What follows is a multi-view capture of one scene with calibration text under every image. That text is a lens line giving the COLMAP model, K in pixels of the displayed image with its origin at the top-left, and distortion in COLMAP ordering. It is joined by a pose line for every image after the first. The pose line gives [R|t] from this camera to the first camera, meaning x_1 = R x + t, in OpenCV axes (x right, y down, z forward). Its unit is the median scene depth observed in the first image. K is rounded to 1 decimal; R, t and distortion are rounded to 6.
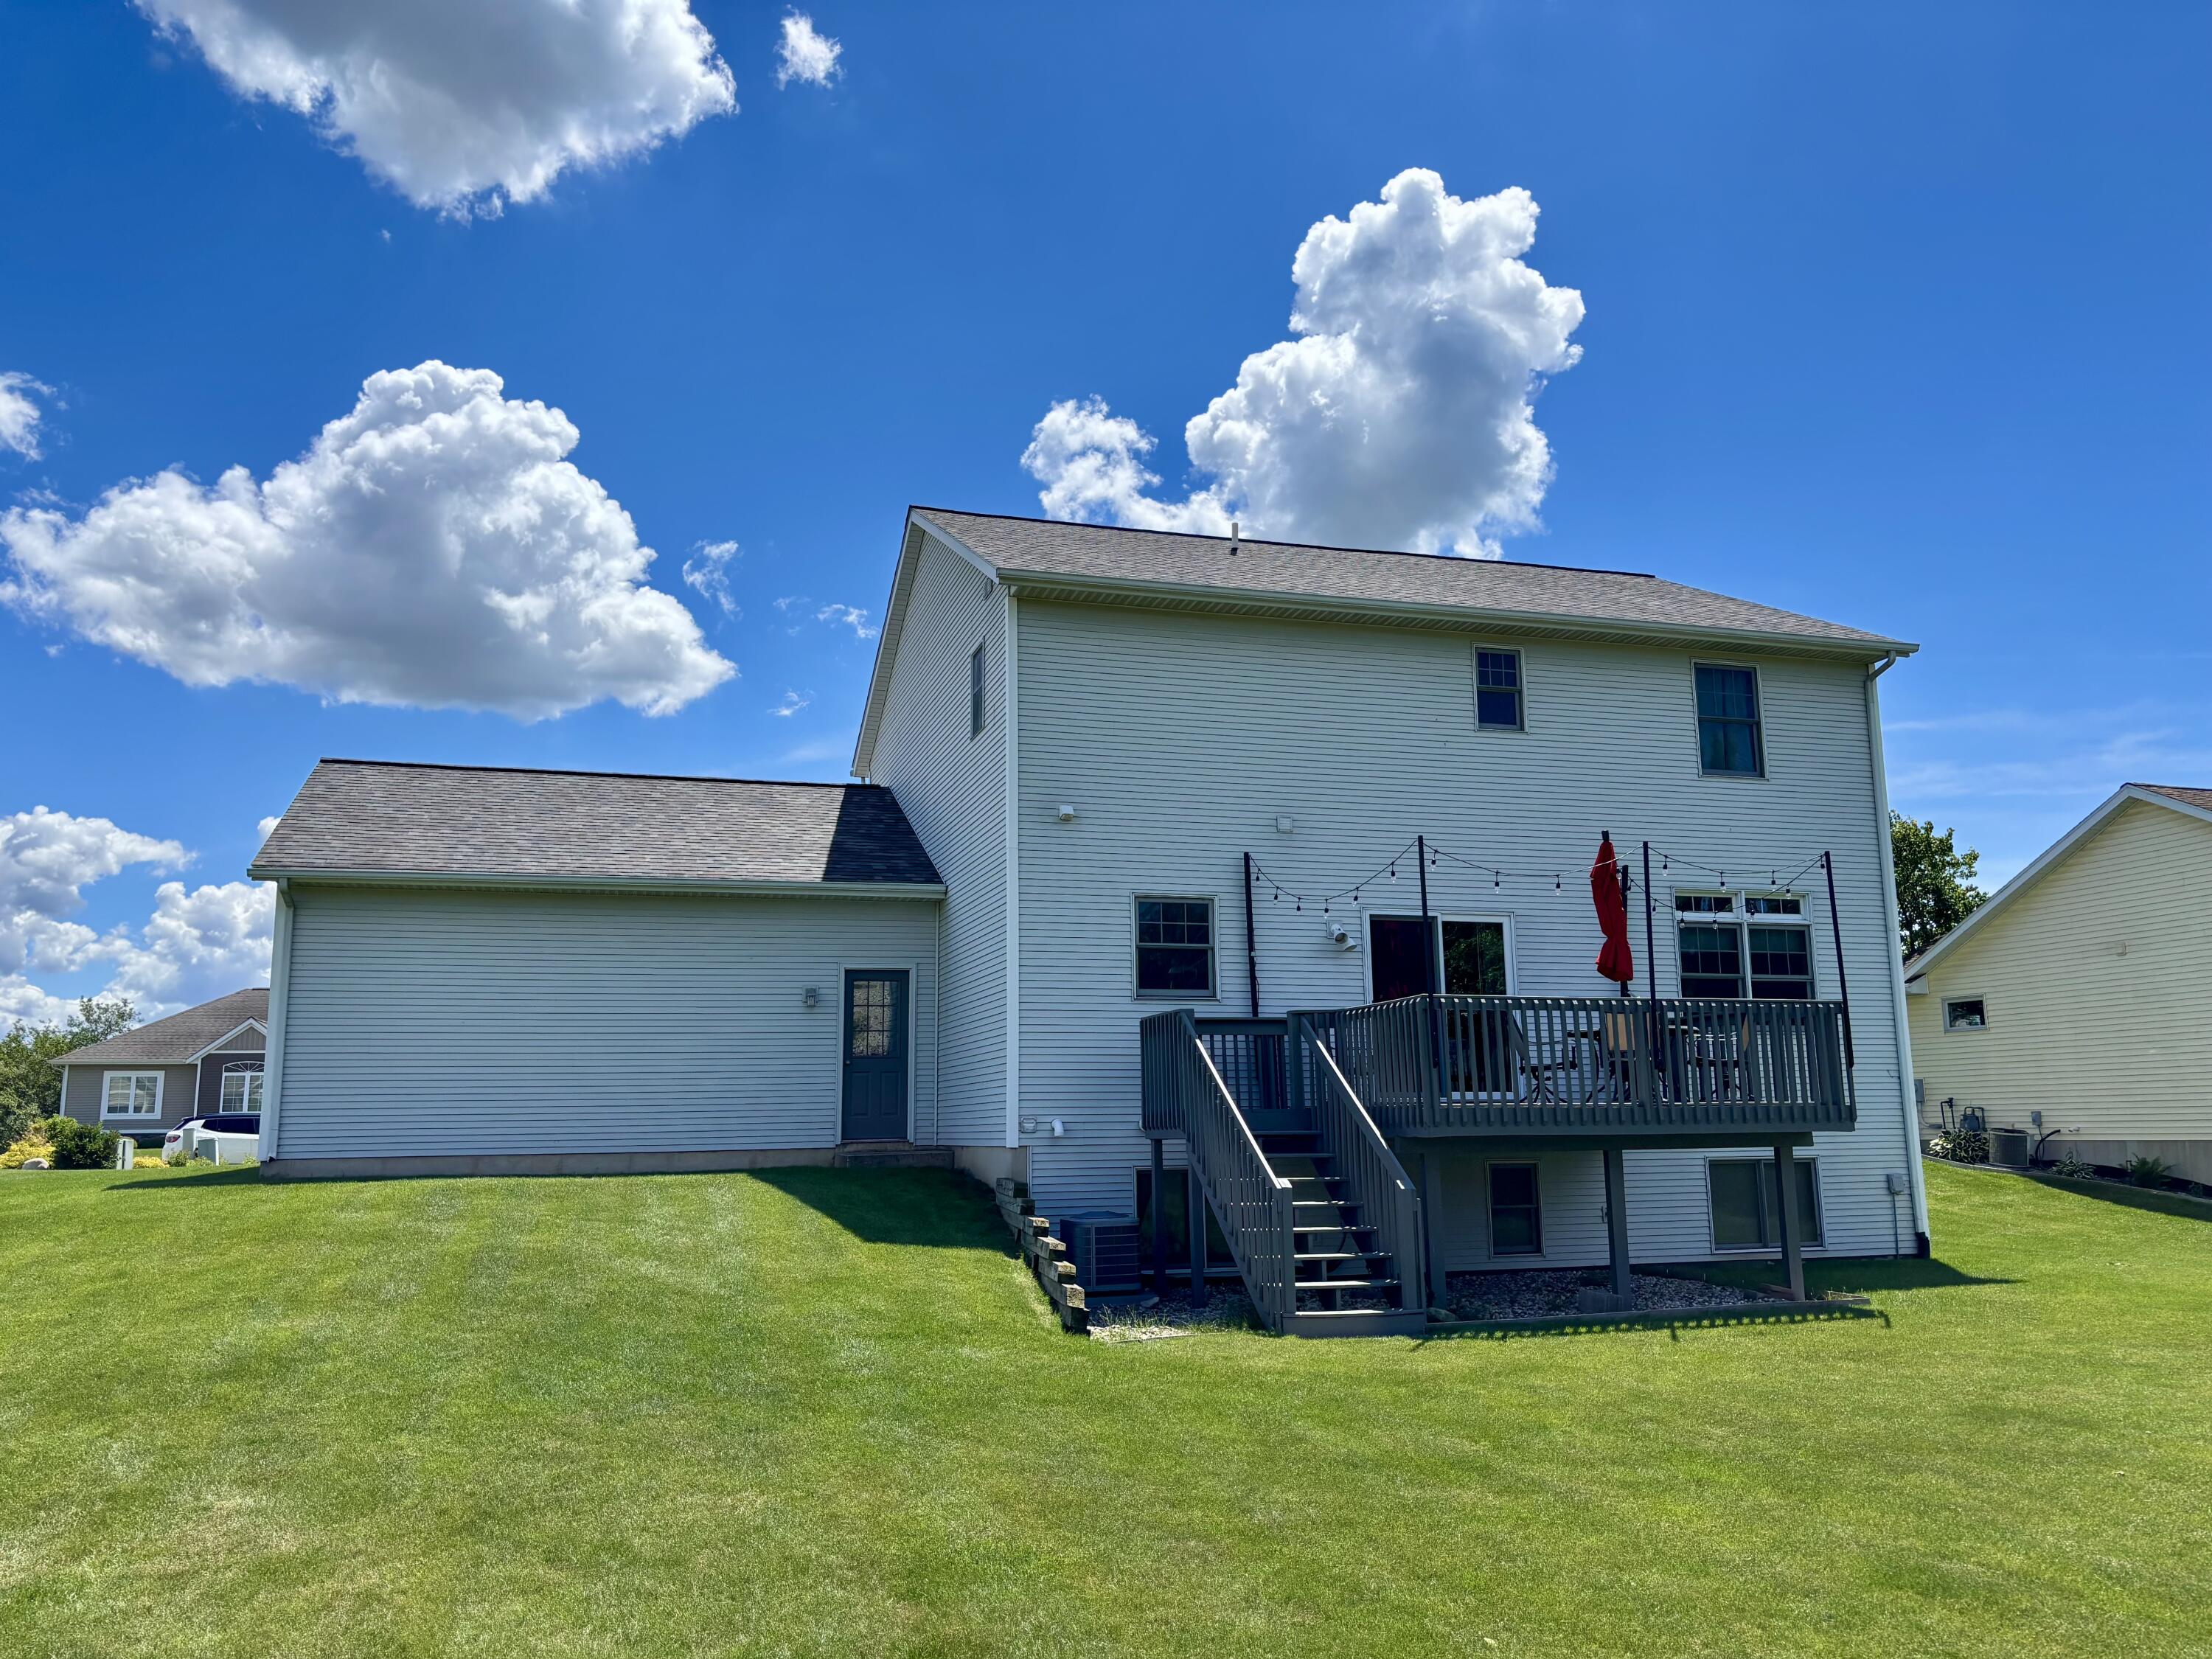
lens RADIAL K [[1699.2, 0, 1031.8], [0, 1699.2, 864.1], [0, 0, 1]] dist [0.109061, -0.004424]
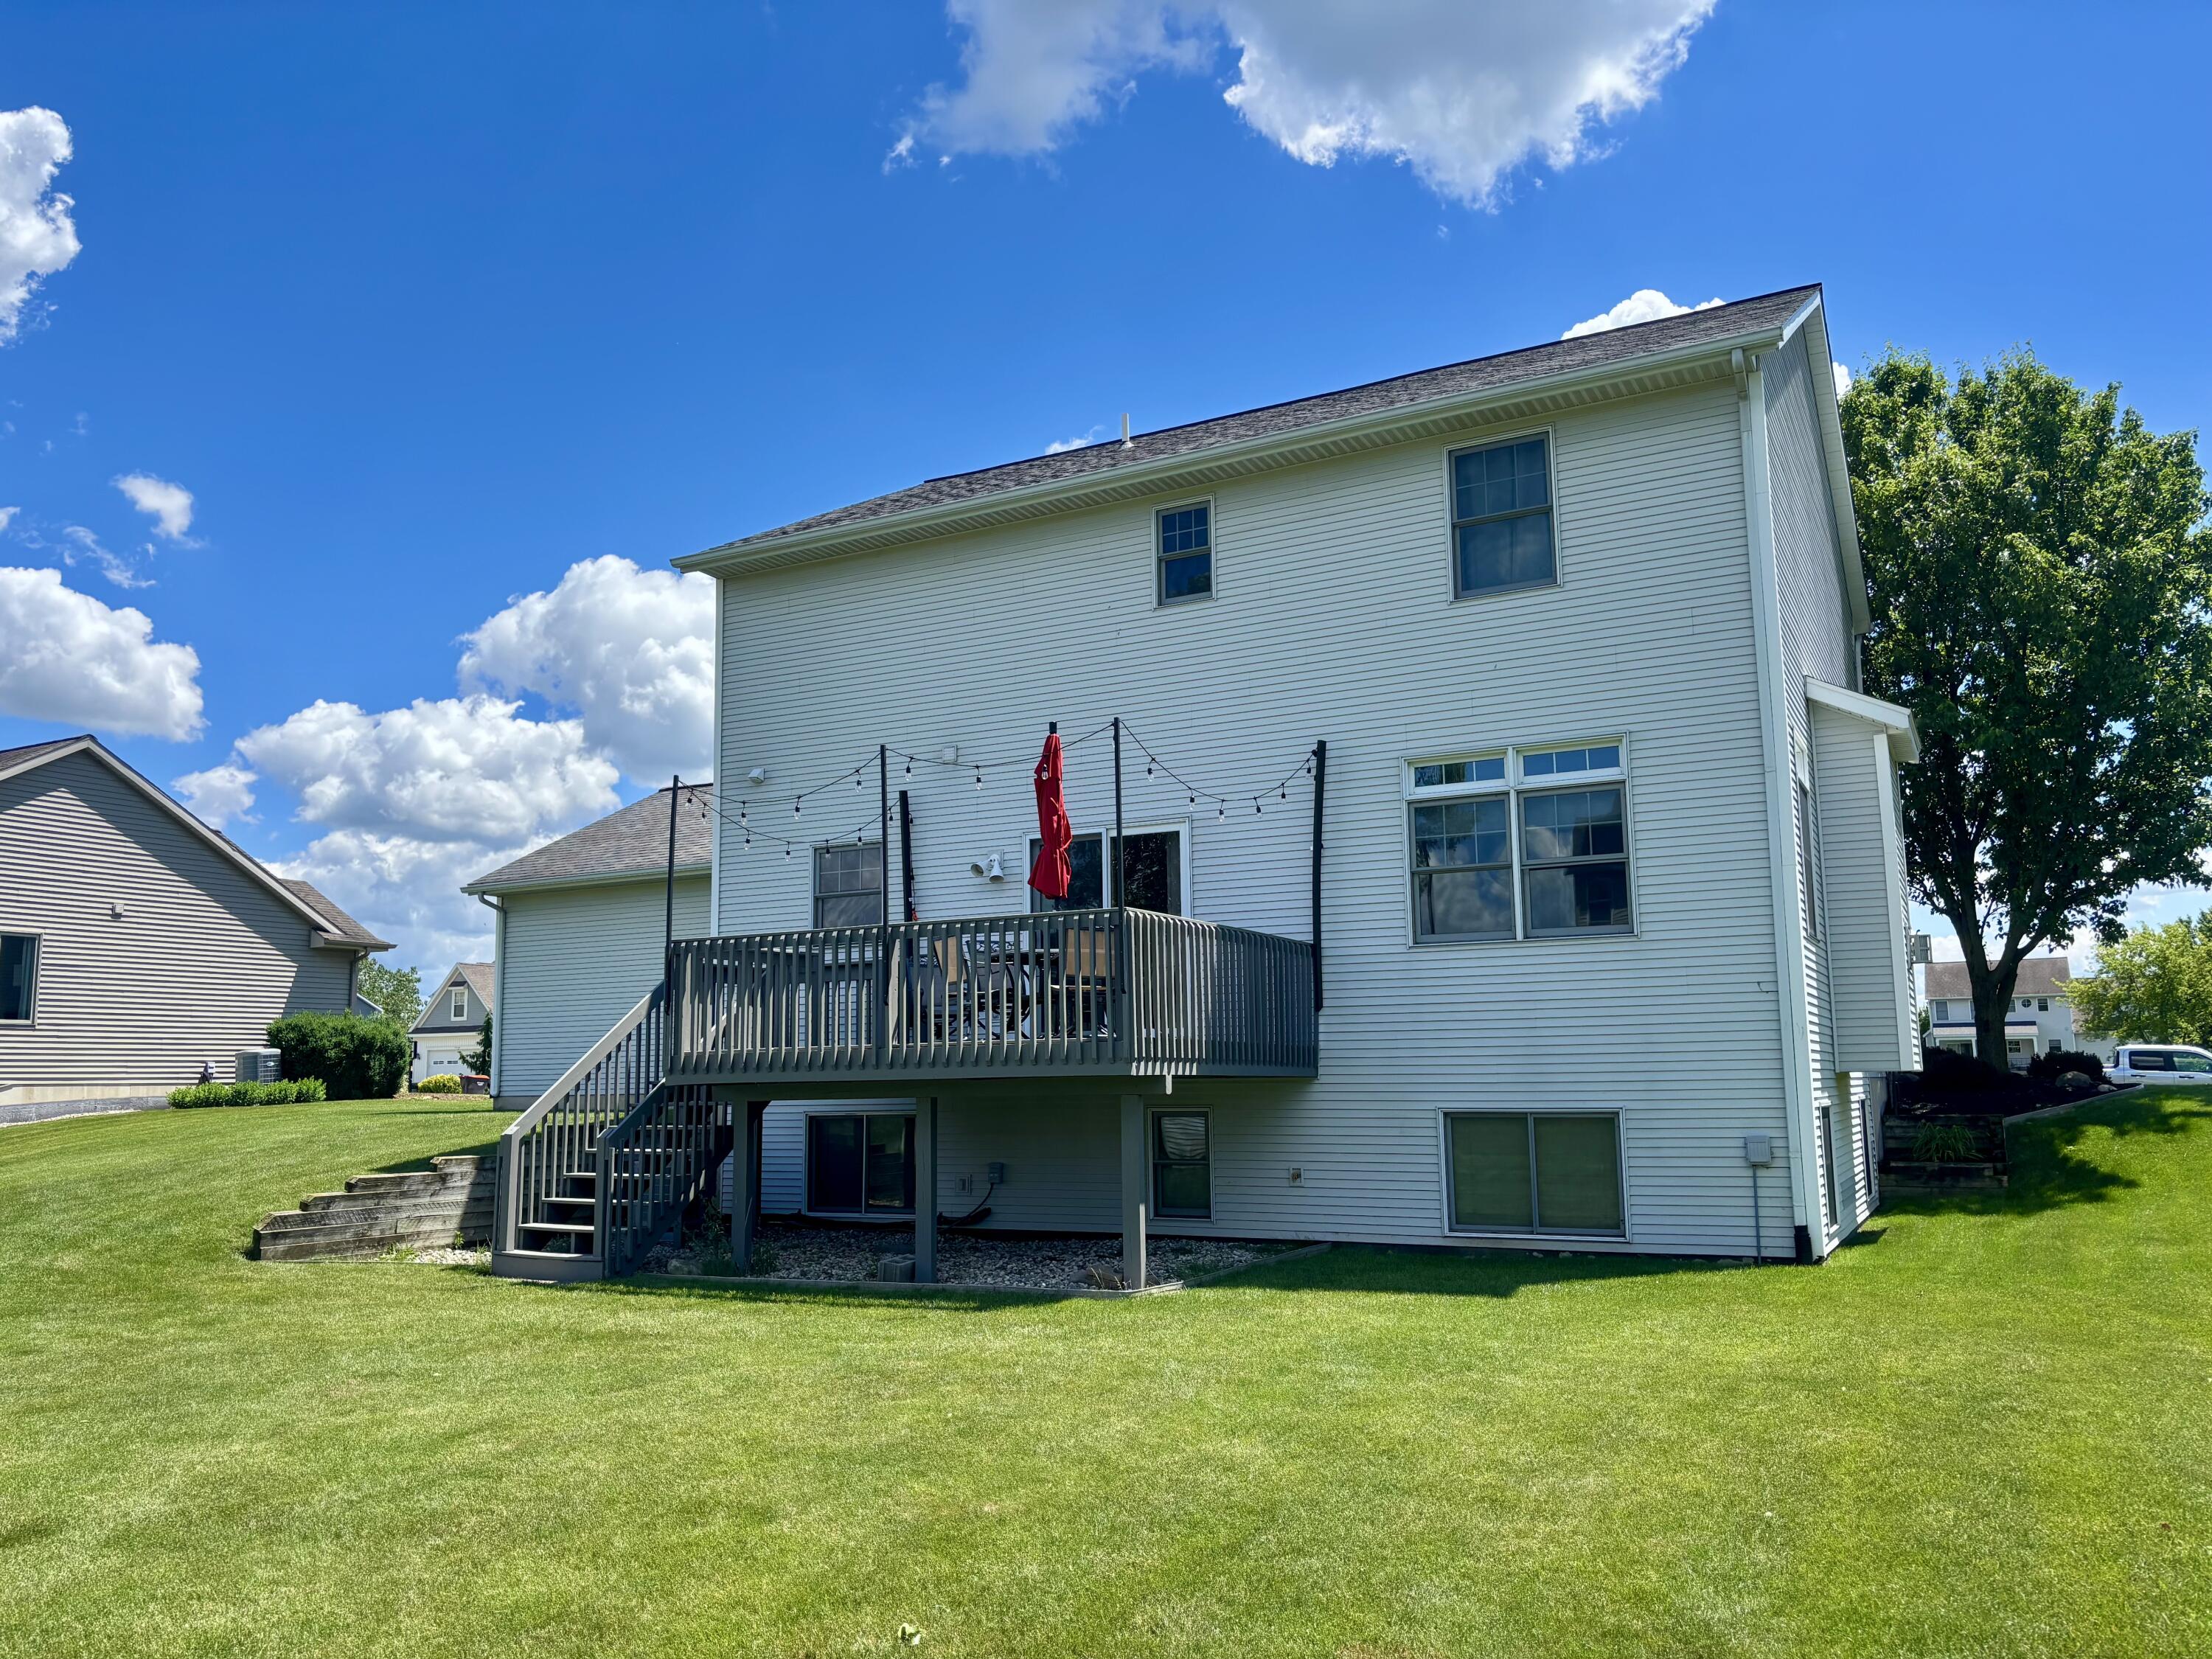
lens RADIAL K [[1658.4, 0, 1089.2], [0, 1658.4, 829.2], [0, 0, 1]] dist [0.107511, 0.000083]
pose [[0.691759, -0.104059, -0.714592, 0.778170], [0.116495, 0.992683, -0.031782, 0.051347], [0.712670, -0.061261, 0.698819, 0.369766]]
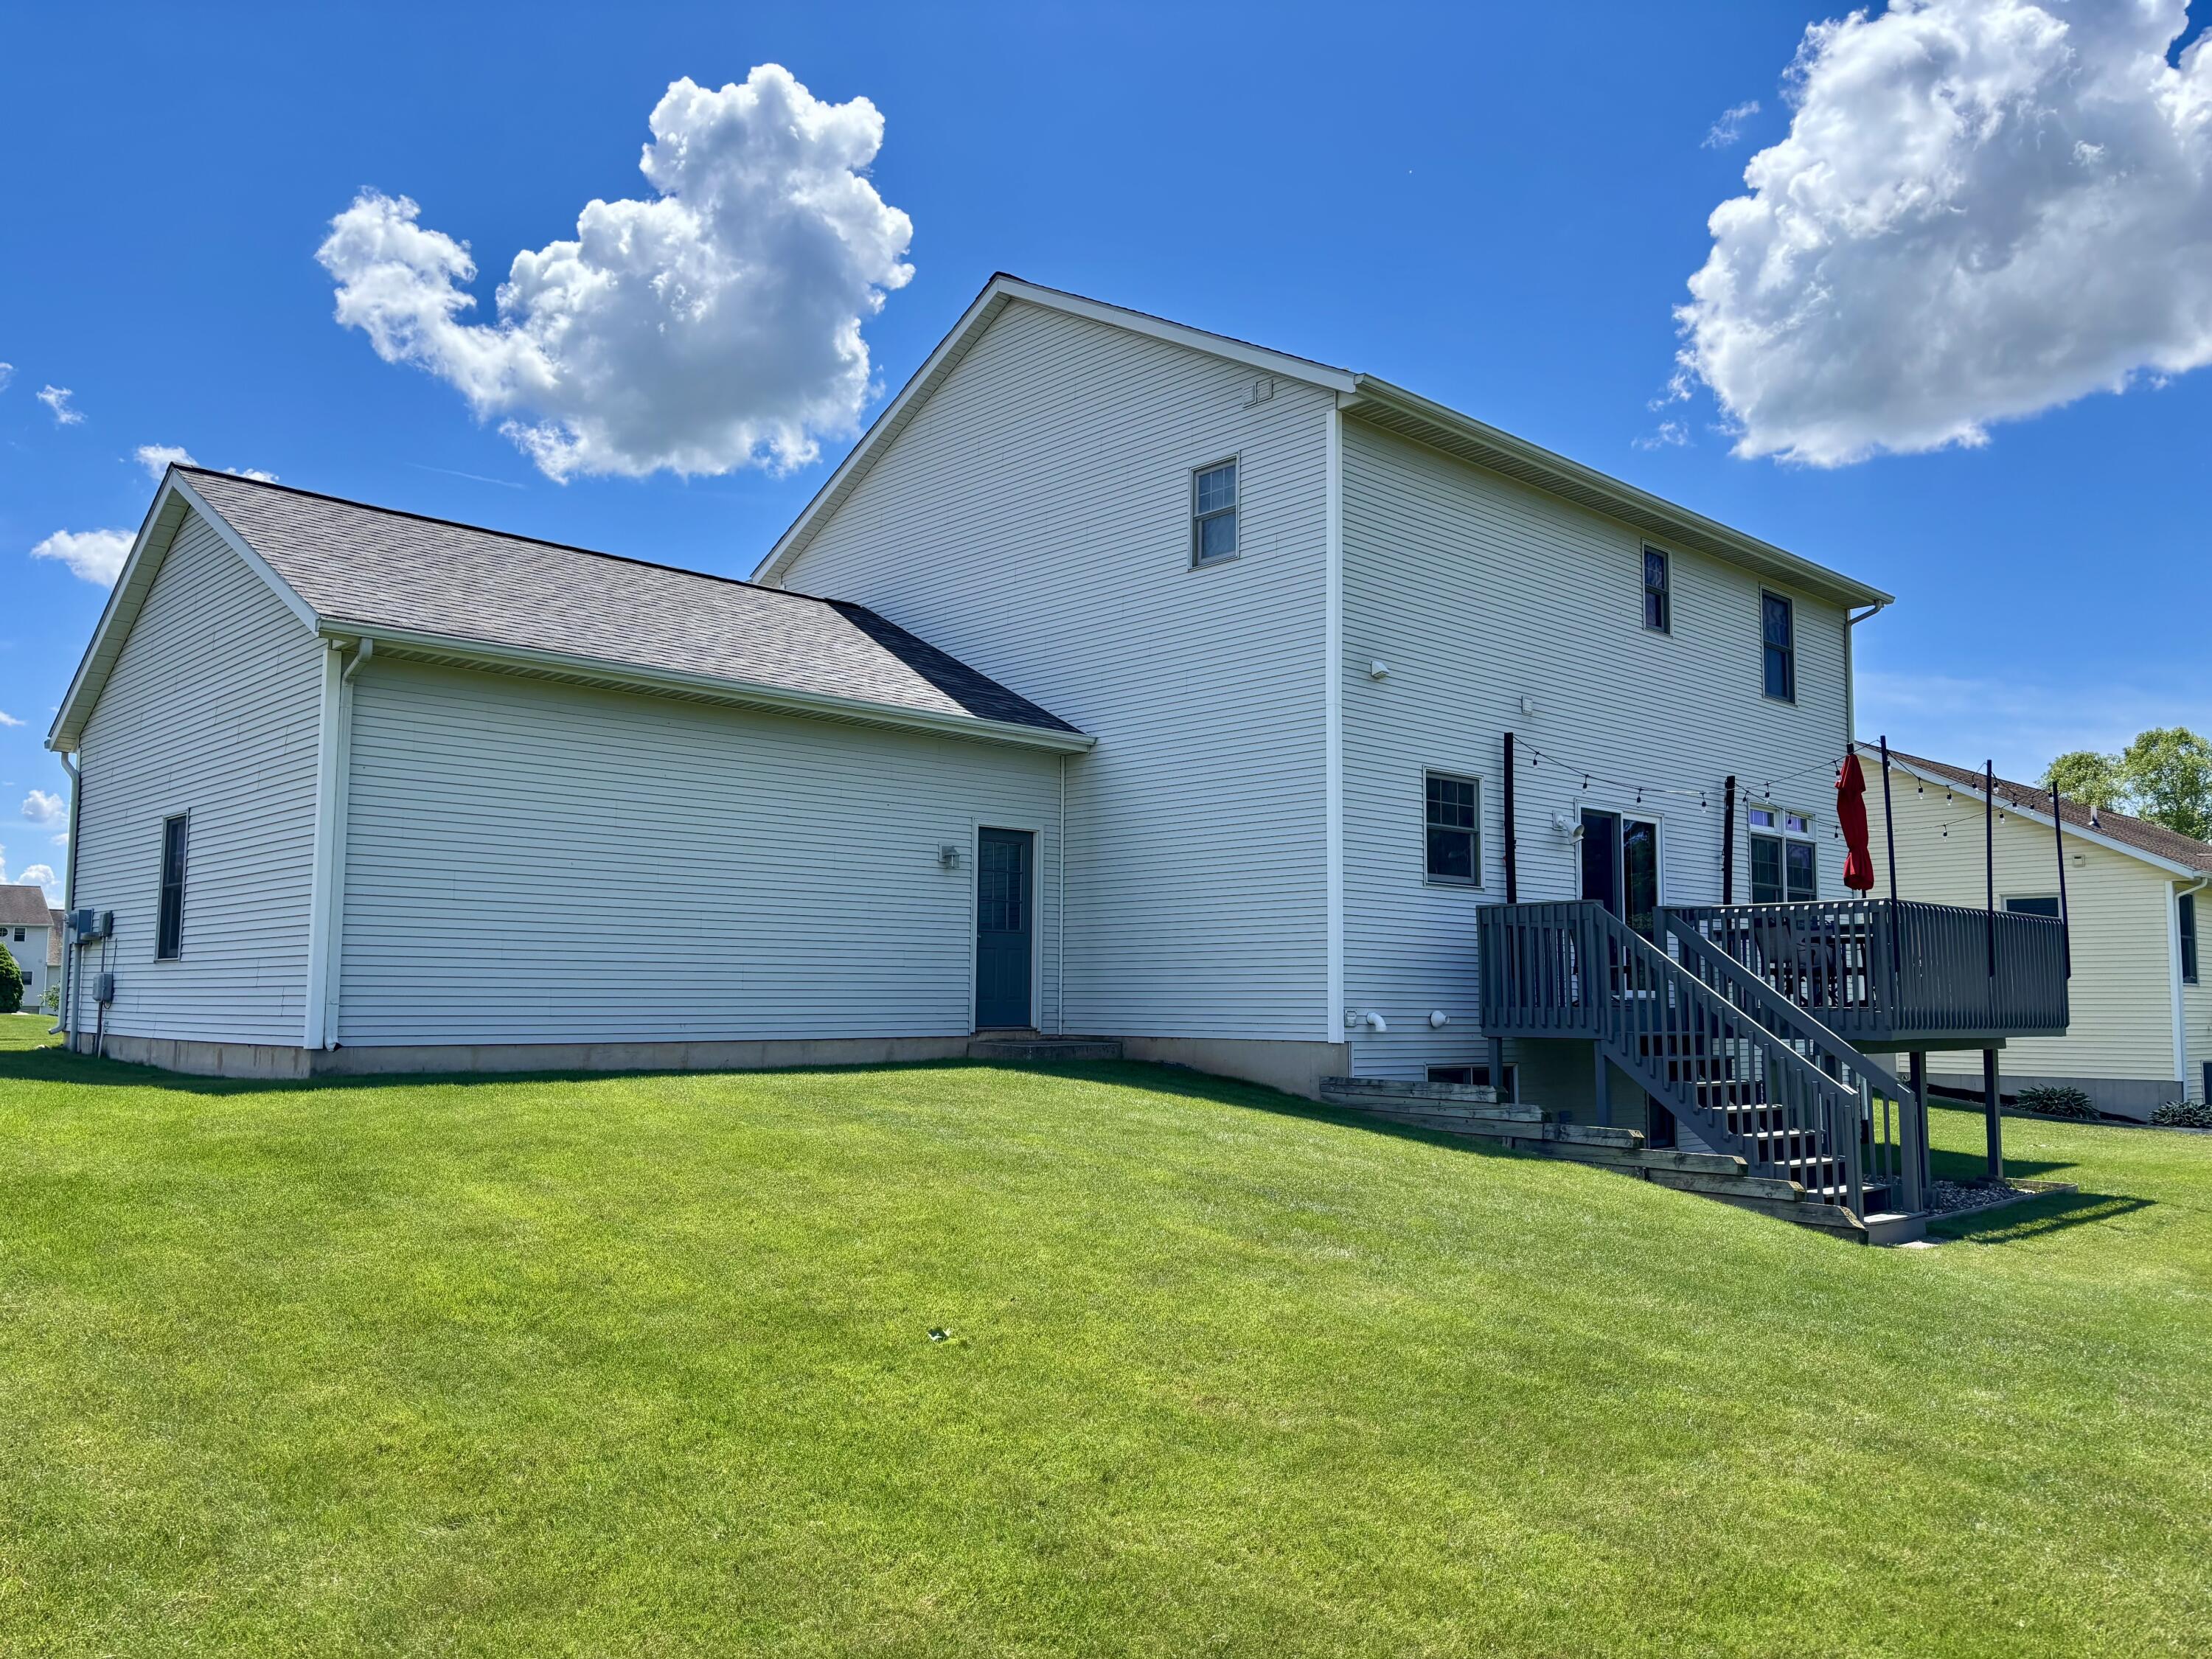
lens RADIAL K [[1658.4, 0, 1089.2], [0, 1658.4, 829.2], [0, 0, 1]] dist [0.107511, 0.000083]
pose [[0.897363, 0.065430, 0.436416, -0.427195], [-0.086865, 0.995789, 0.029317, 0.034930], [-0.432660, -0.064217, 0.899267, 0.240185]]
